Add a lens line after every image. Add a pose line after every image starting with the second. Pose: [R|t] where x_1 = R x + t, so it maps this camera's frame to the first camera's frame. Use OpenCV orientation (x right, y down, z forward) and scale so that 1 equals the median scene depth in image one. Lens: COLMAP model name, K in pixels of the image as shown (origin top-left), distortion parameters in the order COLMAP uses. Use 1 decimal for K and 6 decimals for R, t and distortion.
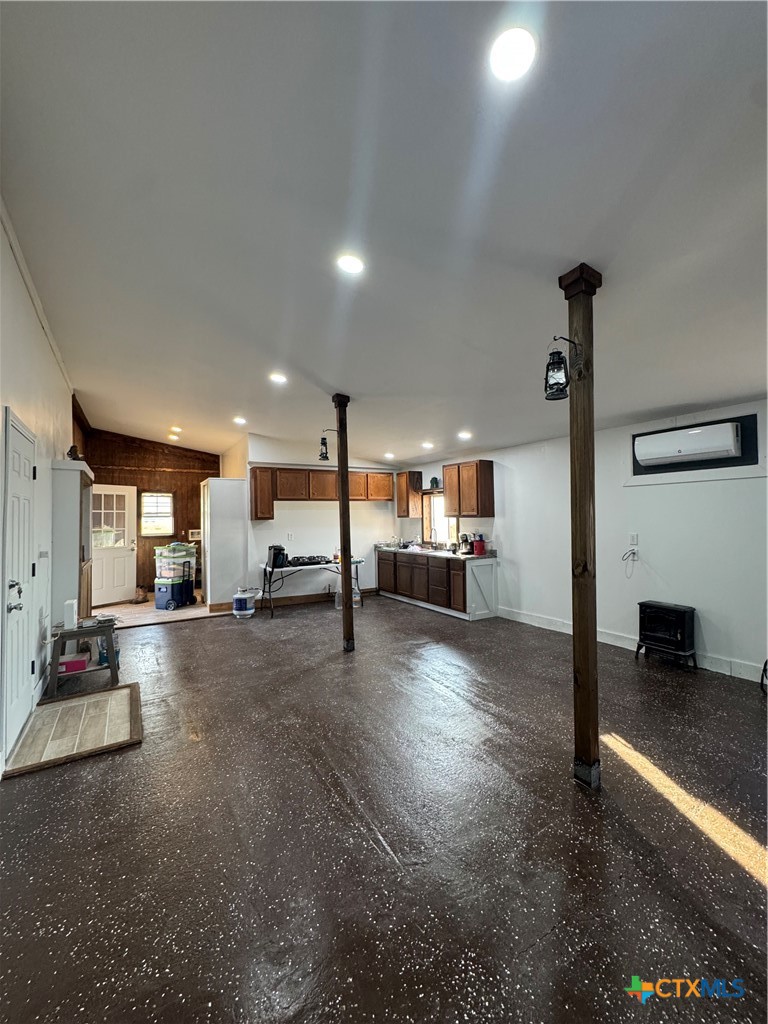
lens RADIAL K [[410.1, 0, 385.6], [0, 410.1, 511.3], [0, 0, 1]] dist [-0.001894, -0.000255]
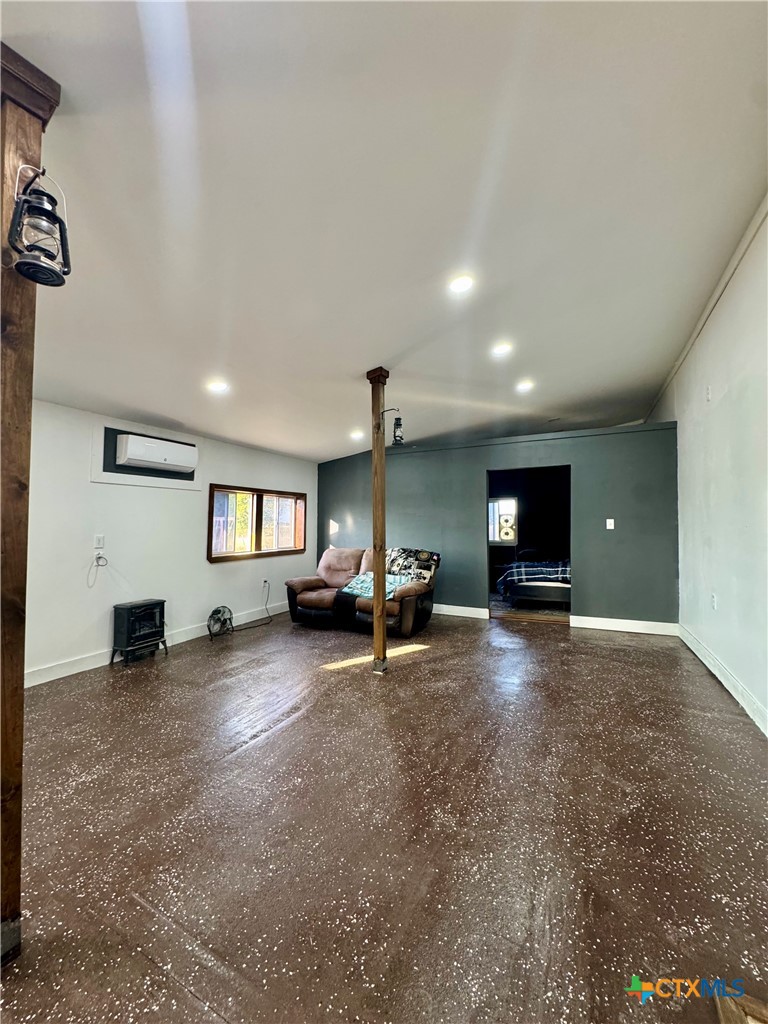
lens RADIAL K [[410.1, 0, 385.6], [0, 410.1, 511.3], [0, 0, 1]] dist [-0.001894, -0.000255]
pose [[-0.523918, 0.038480, 0.850899, -0.627799], [-0.005651, 0.998800, -0.048648, 0.053032], [-0.851750, -0.030297, -0.523072, 1.204862]]
